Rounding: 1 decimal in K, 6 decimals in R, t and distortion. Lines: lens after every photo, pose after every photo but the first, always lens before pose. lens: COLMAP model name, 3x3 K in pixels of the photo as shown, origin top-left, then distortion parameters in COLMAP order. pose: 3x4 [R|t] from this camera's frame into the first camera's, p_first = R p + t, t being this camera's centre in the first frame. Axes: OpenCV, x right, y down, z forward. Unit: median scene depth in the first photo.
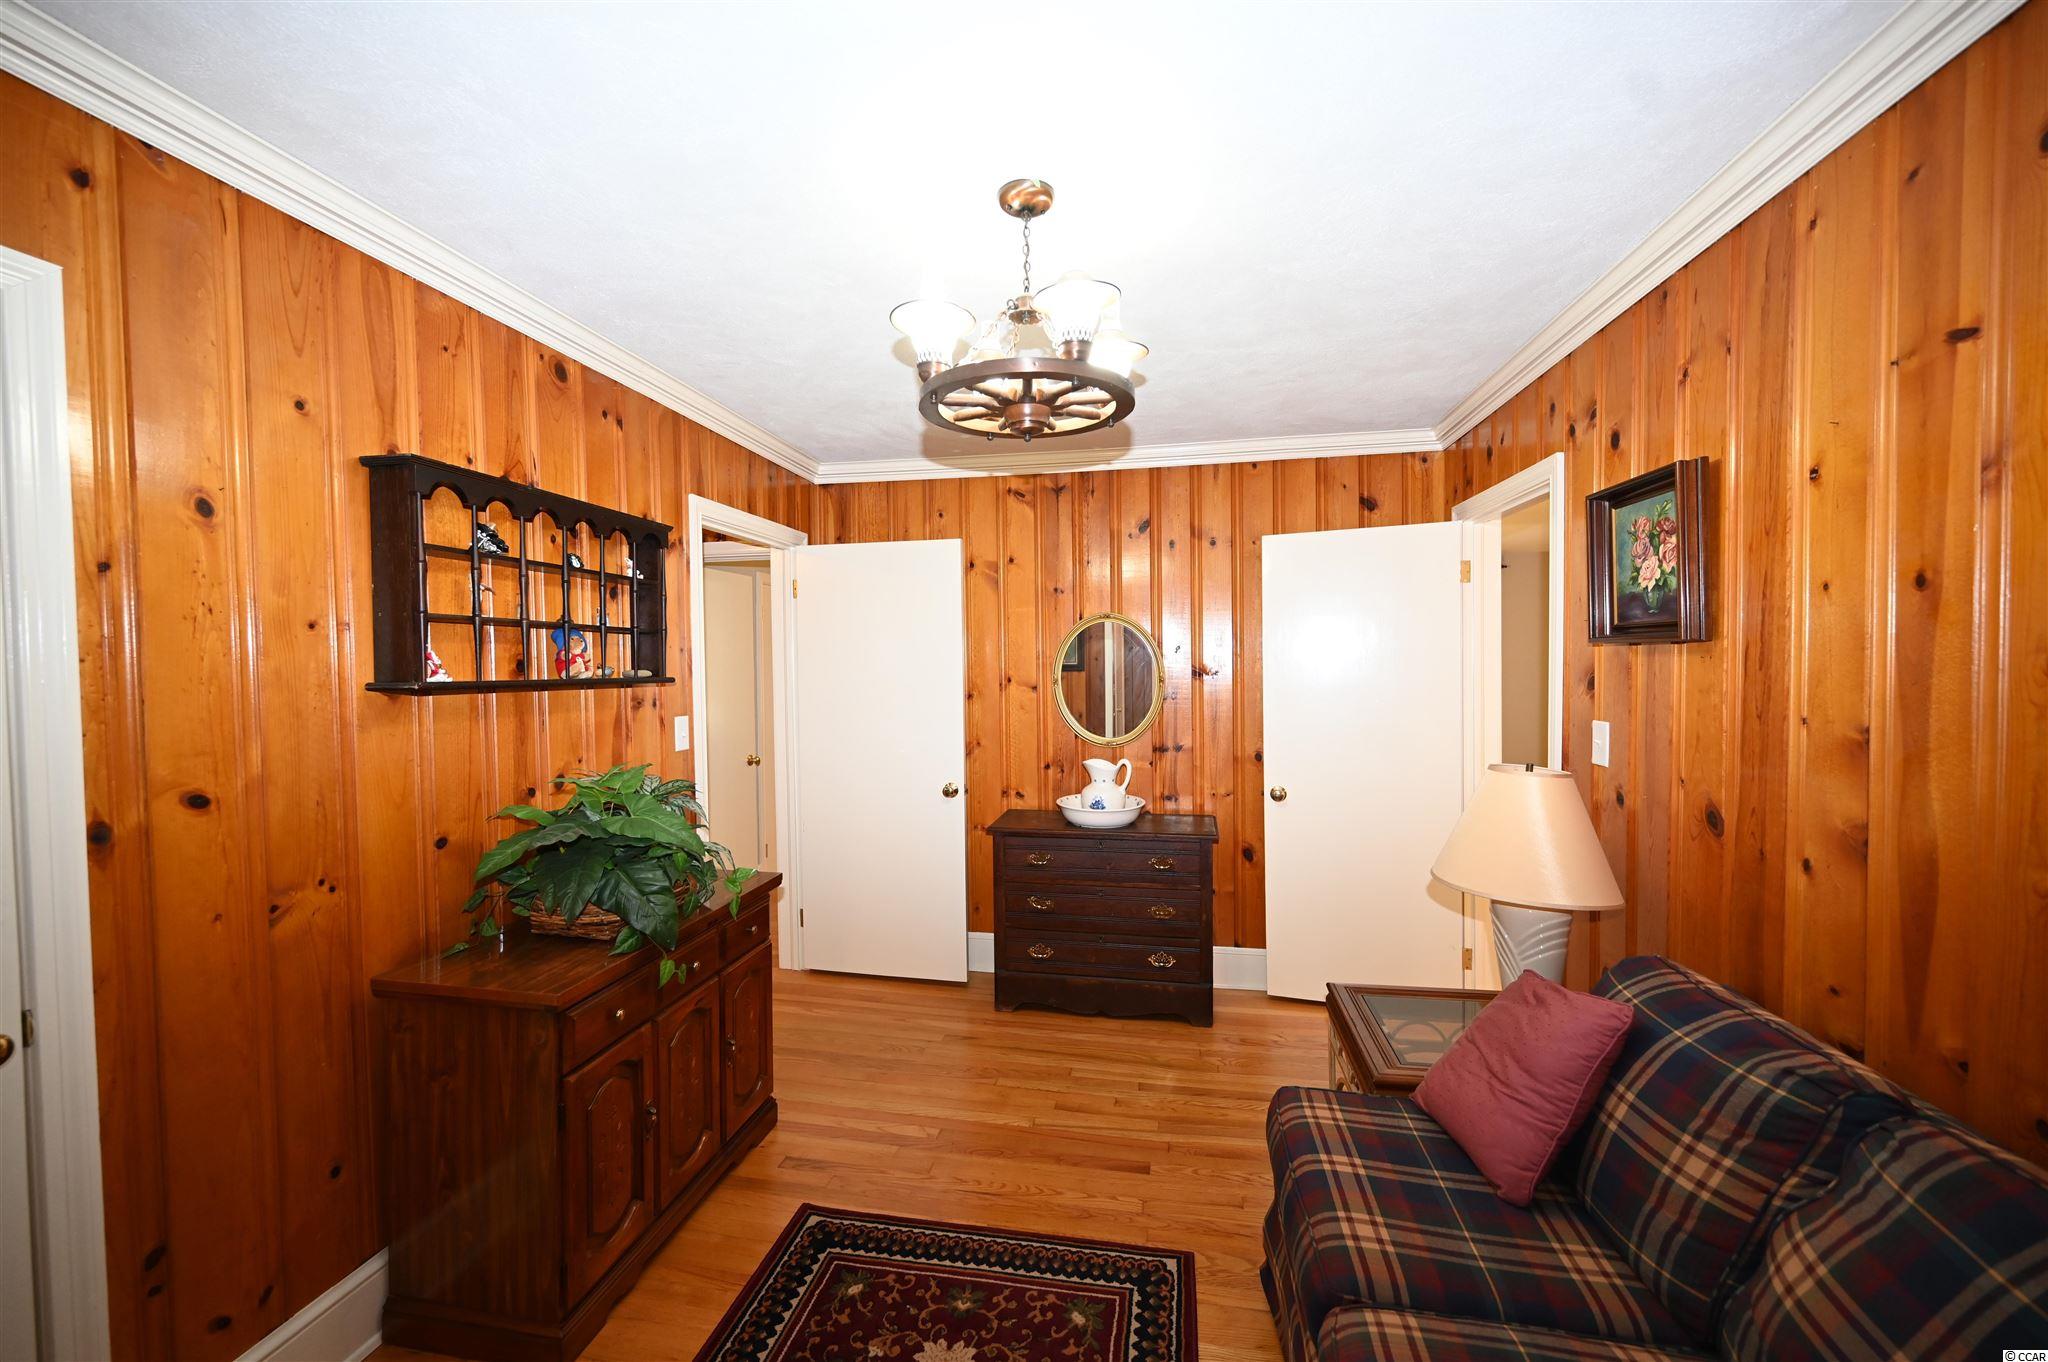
lens RADIAL K [[807.5, 0, 1024.9], [0, 807.5, 689.9], [0, 0, 1]] dist [0.001269, 0.000117]
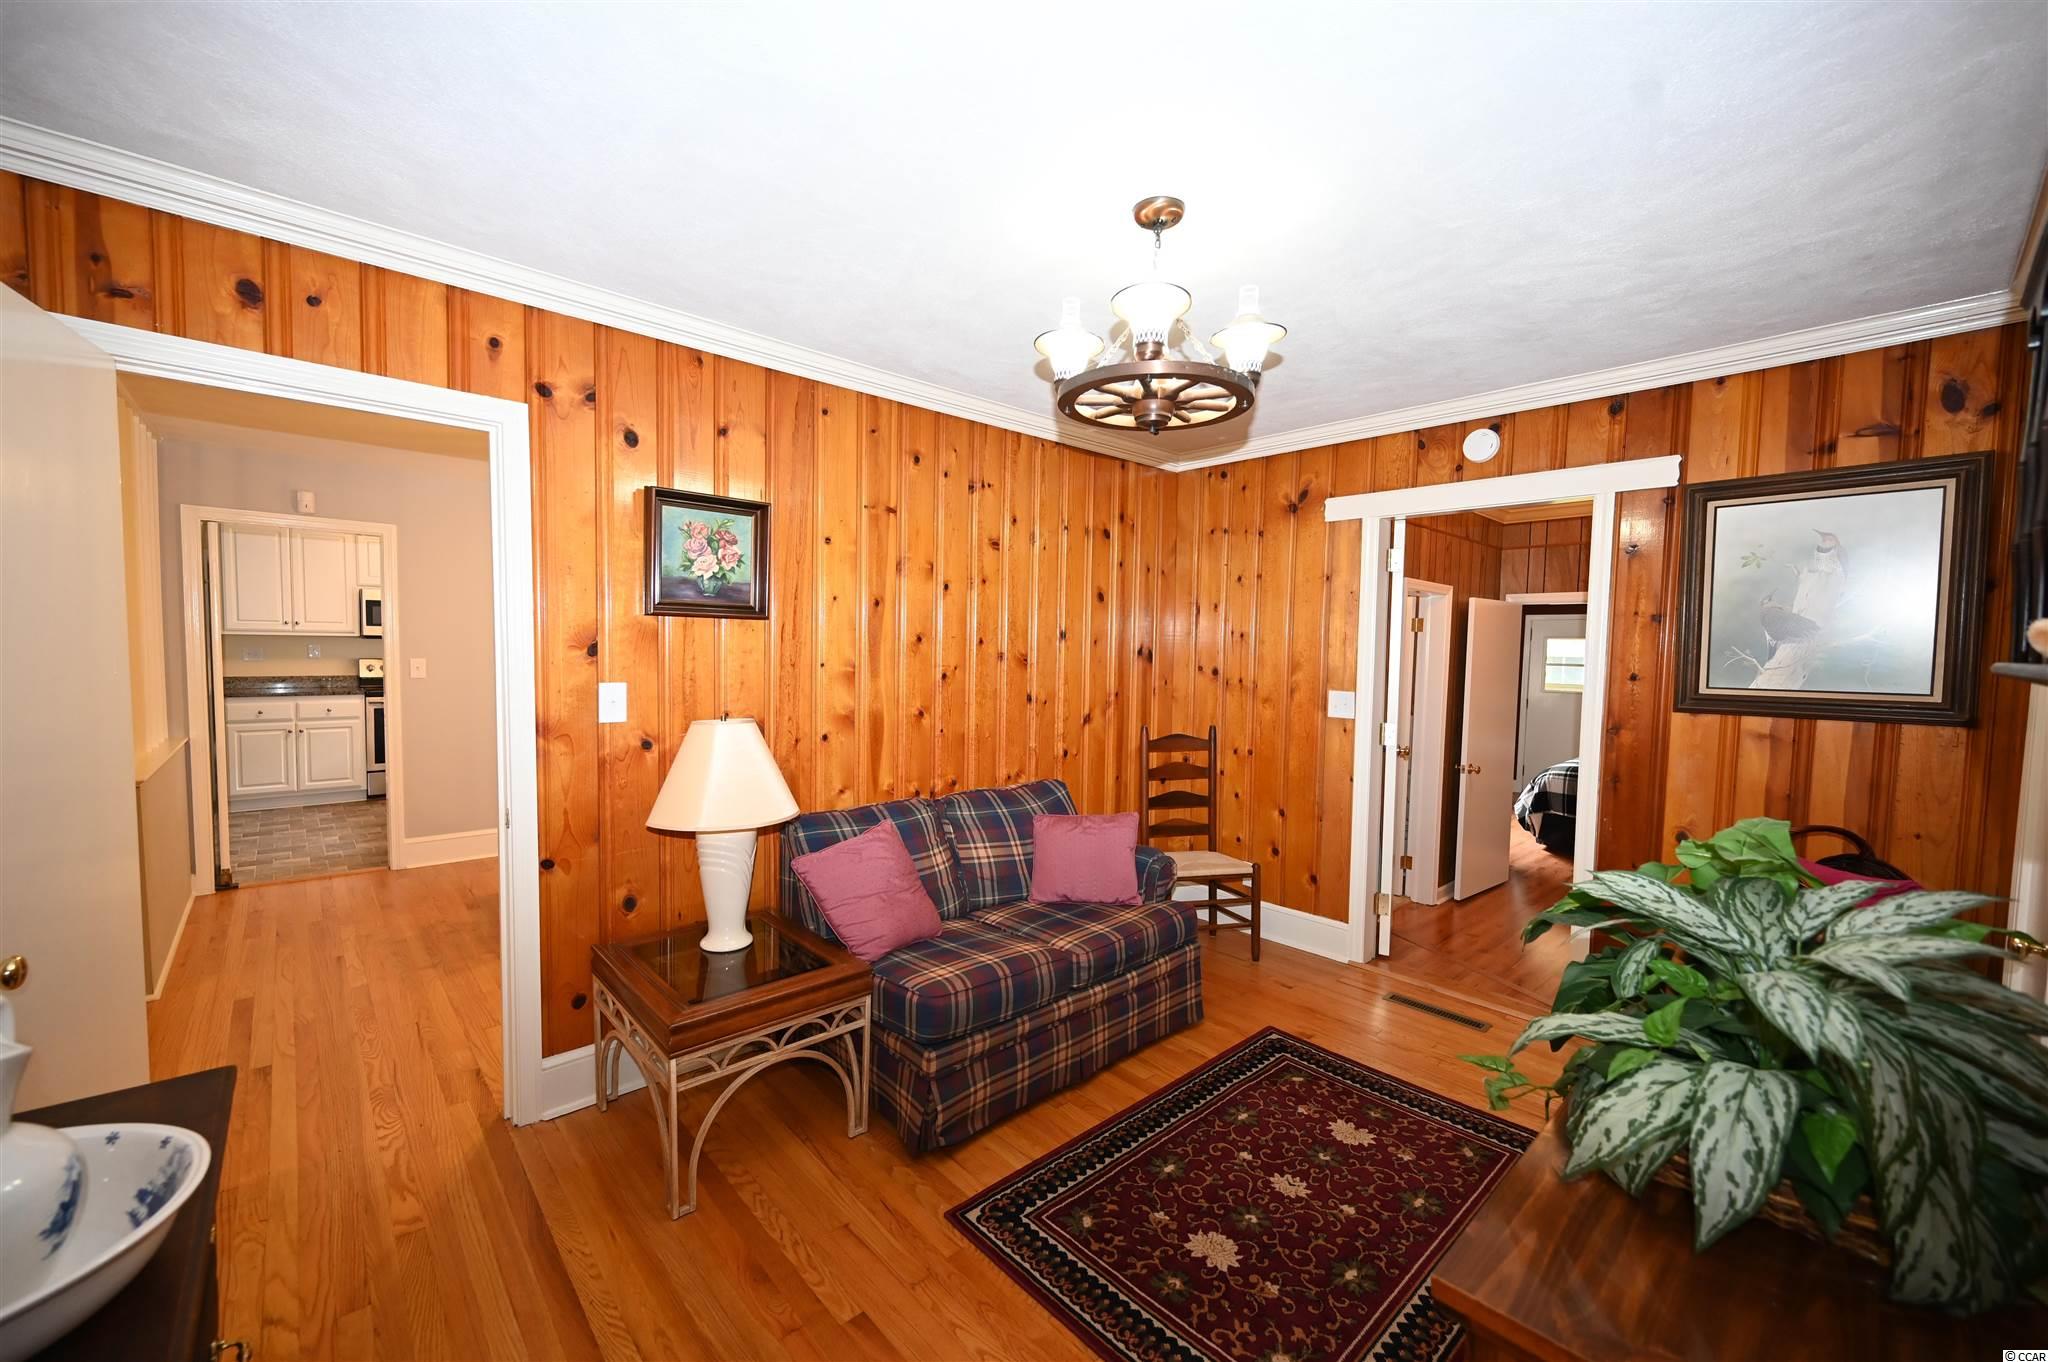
lens RADIAL K [[810.7, 0, 1019.6], [0, 810.7, 691.5], [0, 0, 1]] dist [-0.000089, -0.000113]
pose [[-0.802103, -0.039126, 0.595902, -0.488814], [0.011394, 0.996667, 0.080776, -0.040519], [-0.597076, 0.071580, -0.798984, 1.867159]]
